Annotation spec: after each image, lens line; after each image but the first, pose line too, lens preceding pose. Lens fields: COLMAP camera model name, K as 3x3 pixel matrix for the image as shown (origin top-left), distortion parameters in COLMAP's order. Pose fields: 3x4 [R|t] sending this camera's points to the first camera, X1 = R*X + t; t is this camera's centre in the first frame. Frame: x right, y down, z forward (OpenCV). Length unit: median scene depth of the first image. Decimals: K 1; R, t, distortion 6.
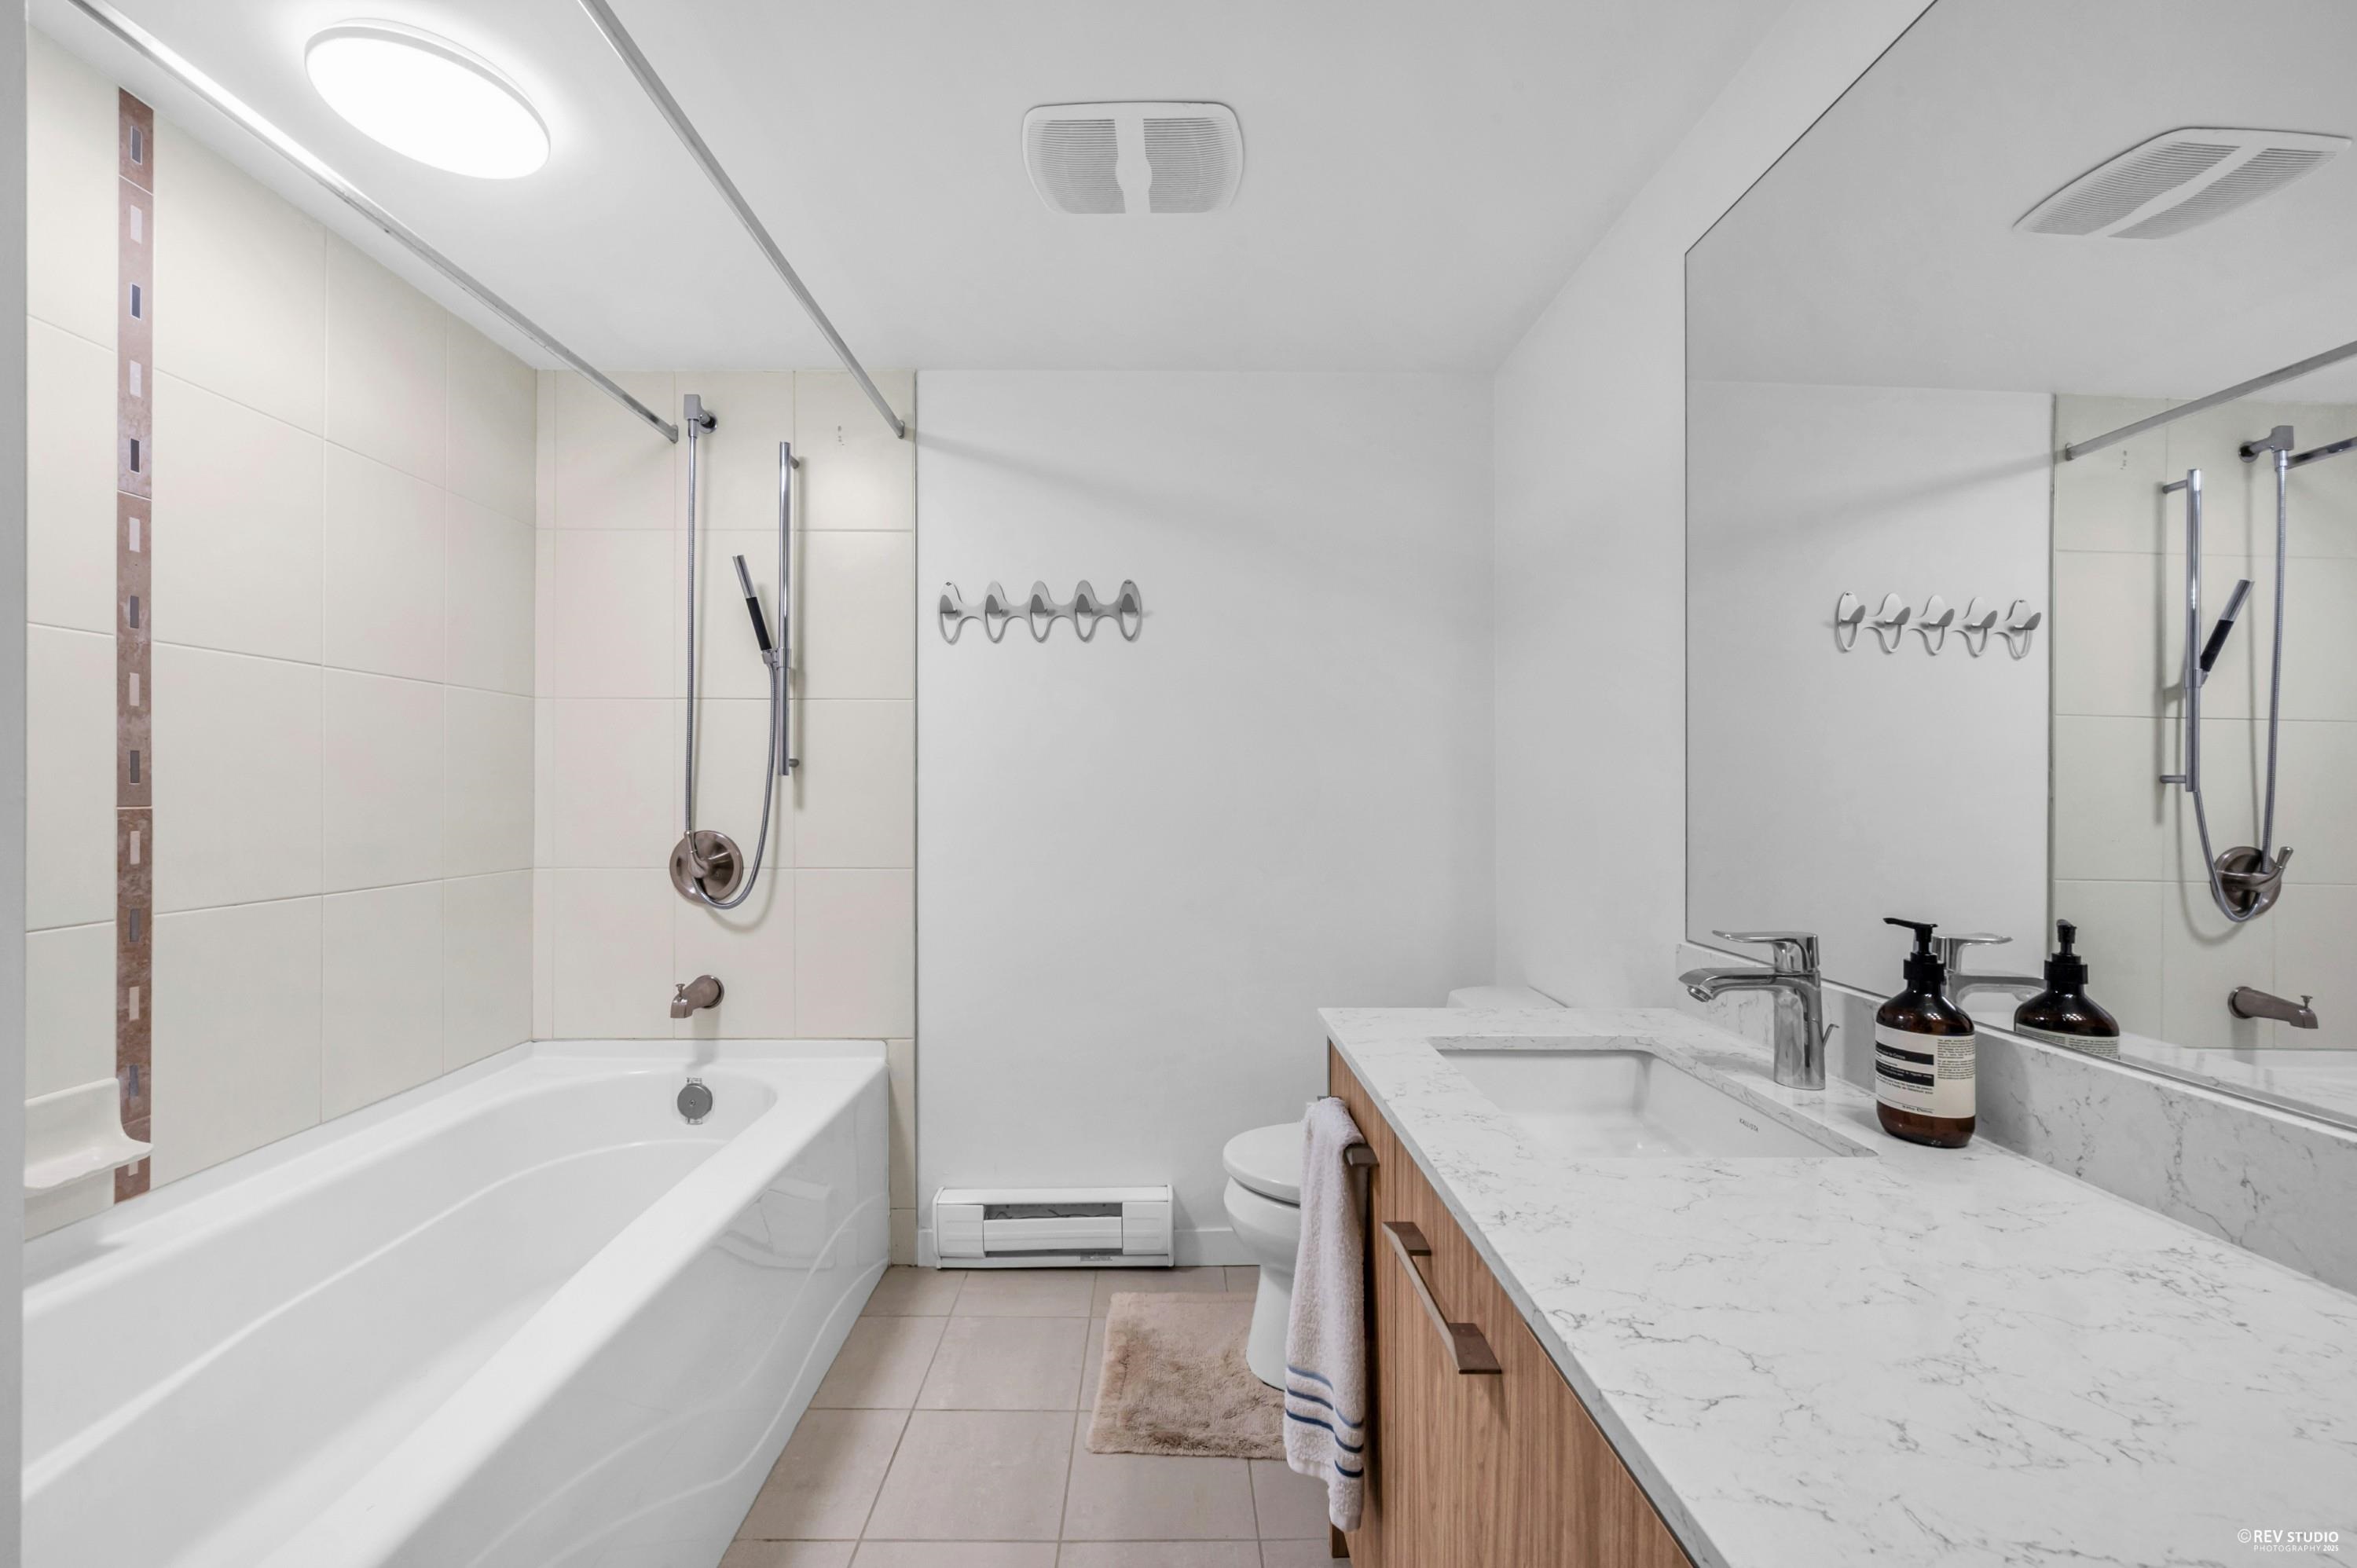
lens RADIAL K [[945.4, 0, 1168.8], [0, 945.4, 773.6], [0, 0, 1]] dist [-0.003122, -0.000385]
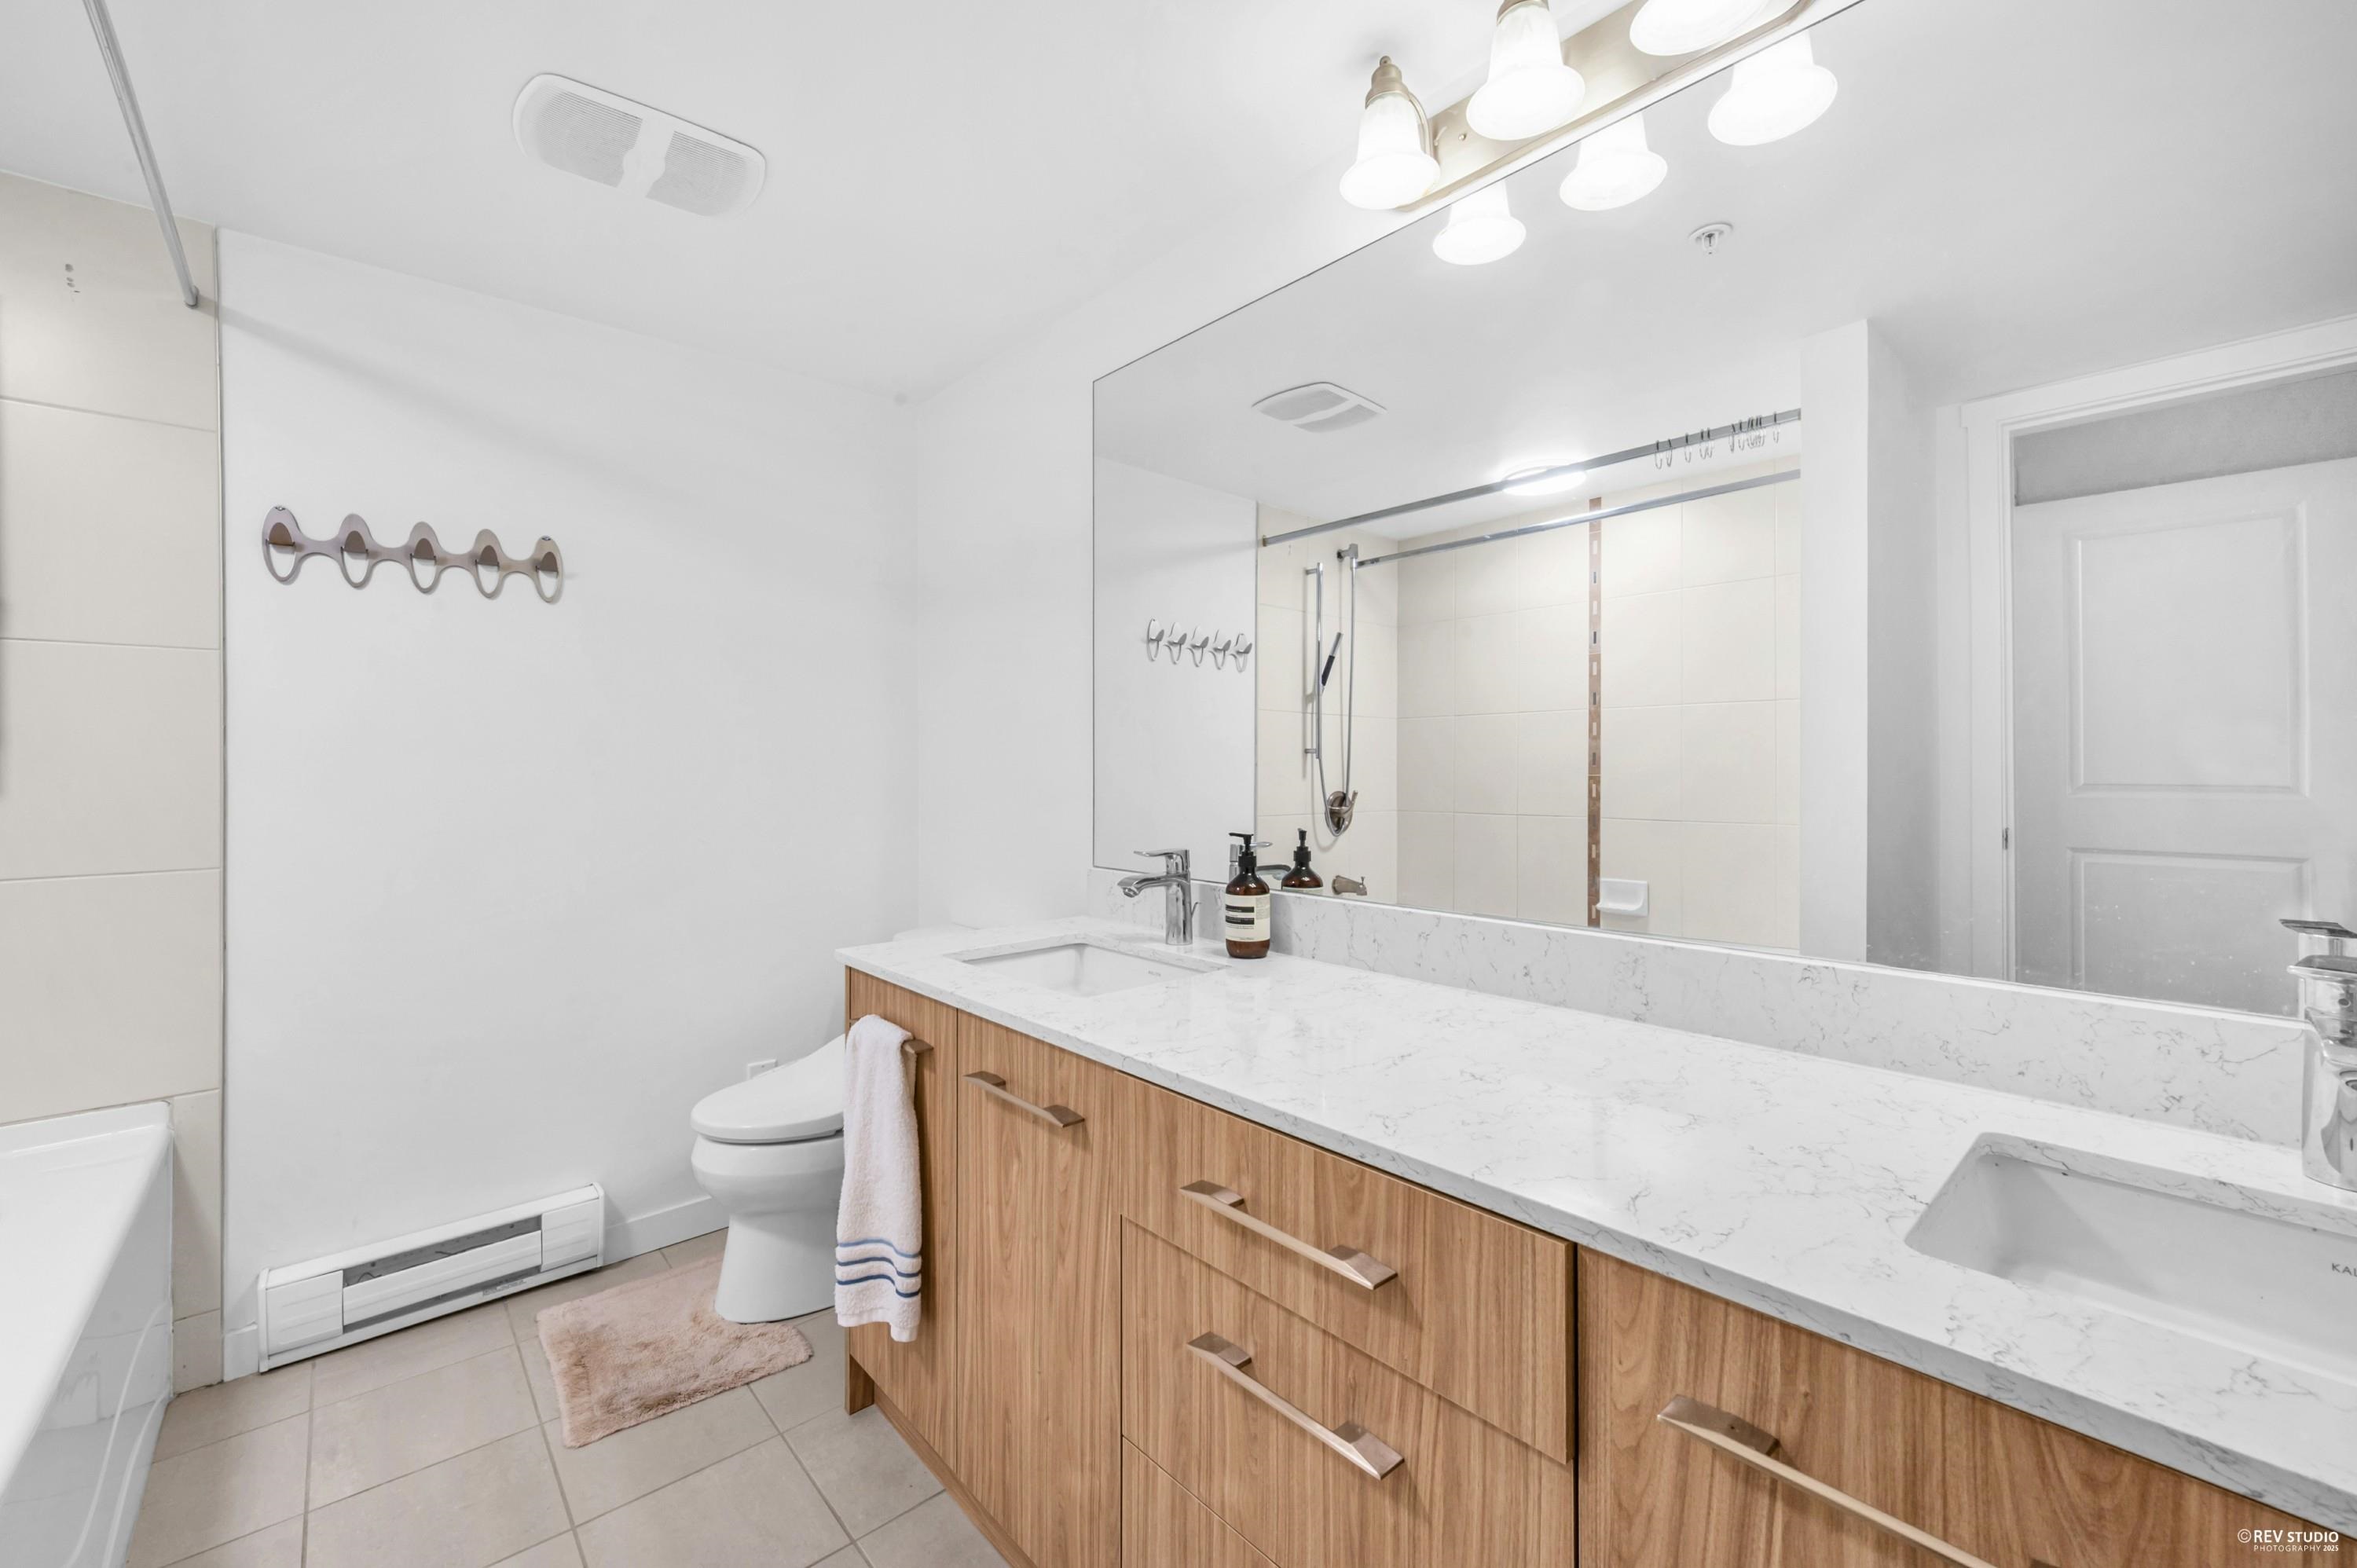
lens RADIAL K [[971.4, 0, 1173.2], [0, 971.4, 738.5], [0, 0, 1]] dist [0.000301, -0.000017]
pose [[0.759521, 0.006755, 0.650448, -0.208715], [-0.002065, 0.999966, -0.007974, -0.002030], [-0.650480, 0.004713, 0.759509, -0.123483]]
